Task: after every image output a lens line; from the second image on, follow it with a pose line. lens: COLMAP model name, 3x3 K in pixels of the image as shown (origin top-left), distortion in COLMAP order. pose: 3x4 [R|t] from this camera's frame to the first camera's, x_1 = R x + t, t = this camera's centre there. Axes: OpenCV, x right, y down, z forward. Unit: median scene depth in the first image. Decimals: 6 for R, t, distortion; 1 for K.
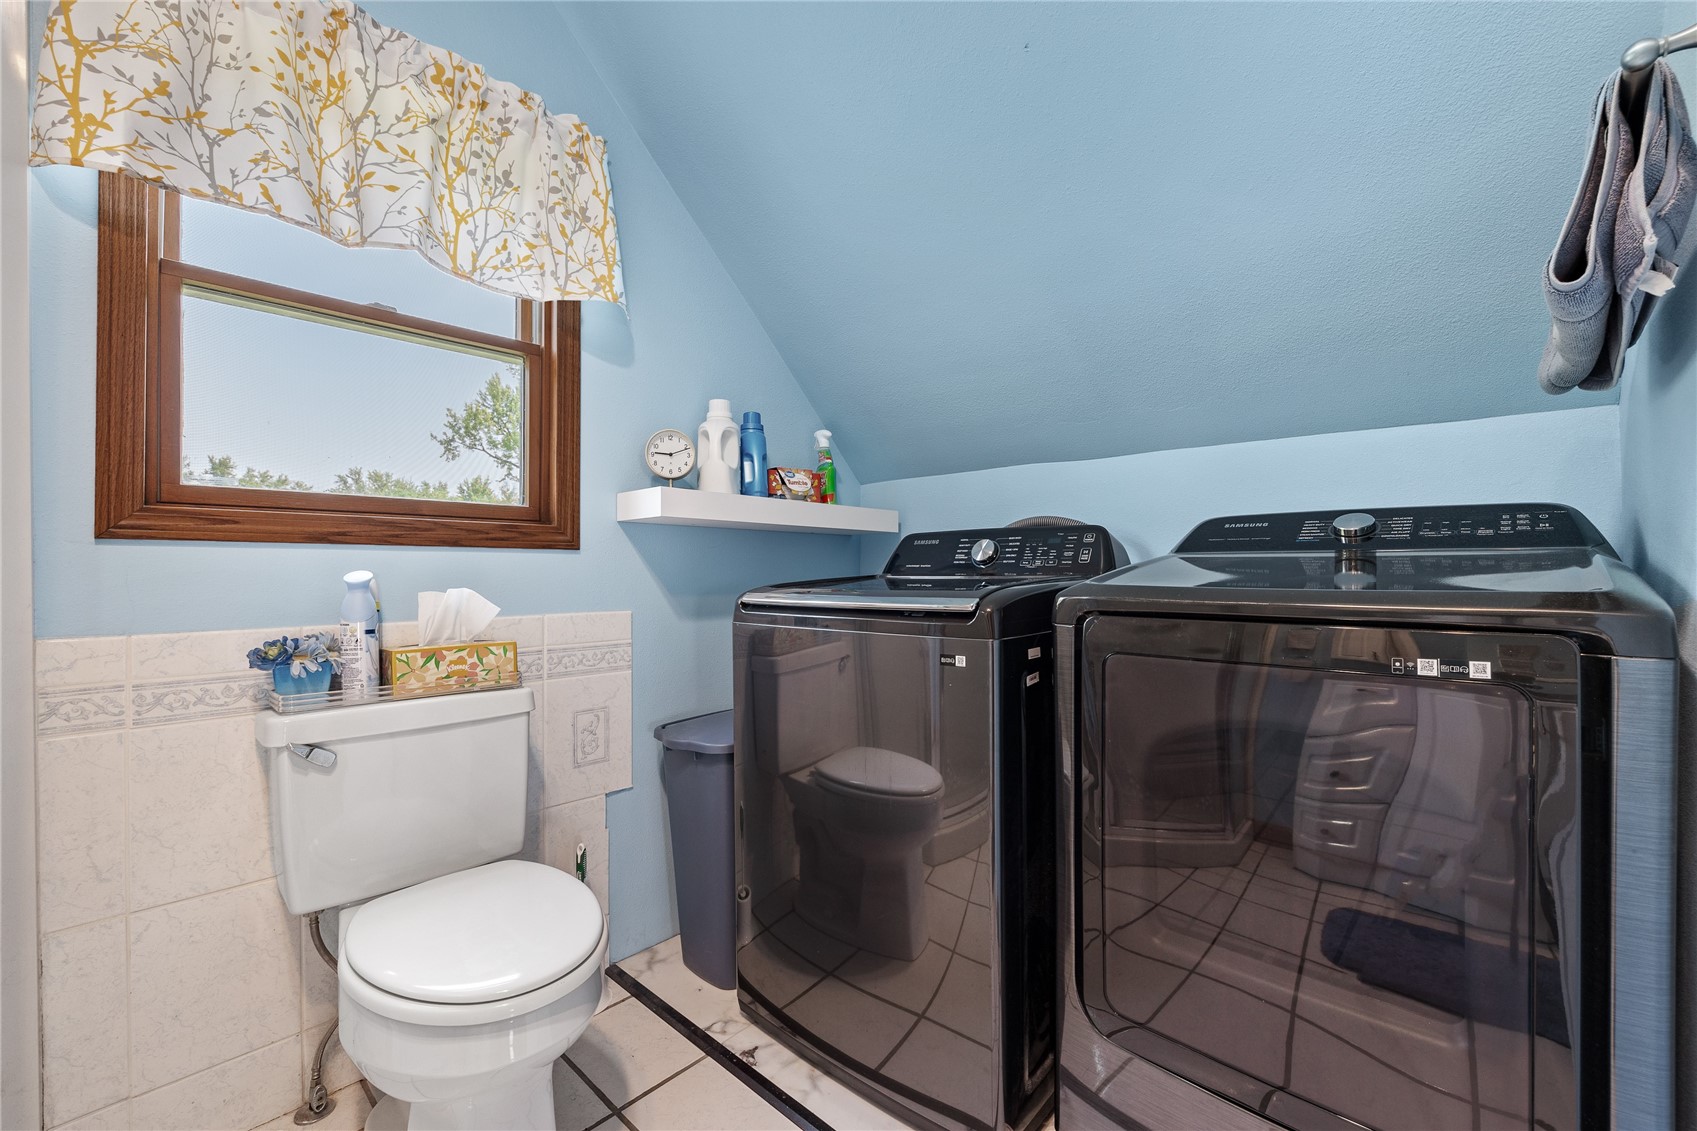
lens RADIAL K [[696.7, 0, 848.3], [0, 696.7, 567.9], [0, 0, 1]] dist [-0.001134, -0.000739]
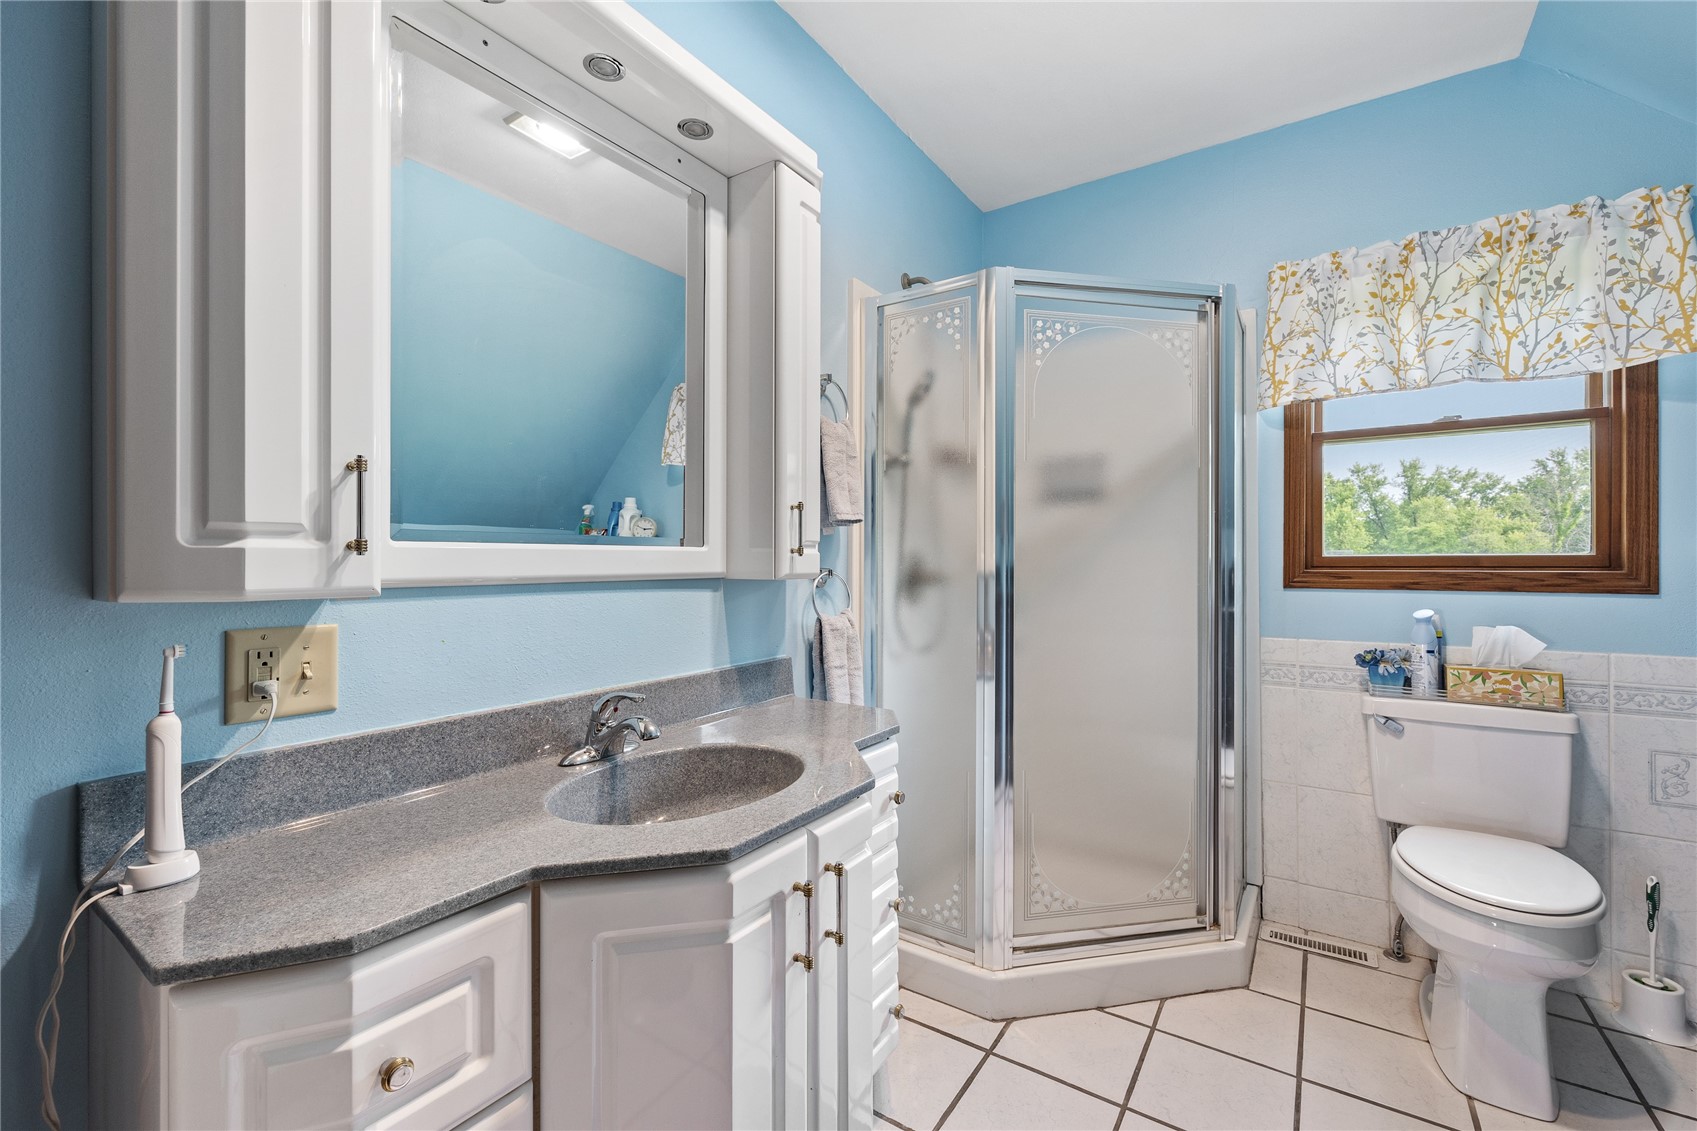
lens RADIAL K [[696.7, 0, 848.3], [0, 696.7, 567.9], [0, 0, 1]] dist [-0.001134, -0.000739]
pose [[0.152363, 0.005046, -0.988312, 0.543174], [0.005139, 0.999969, 0.005898, -0.094189], [0.988311, -0.005978, 0.152332, -0.415872]]
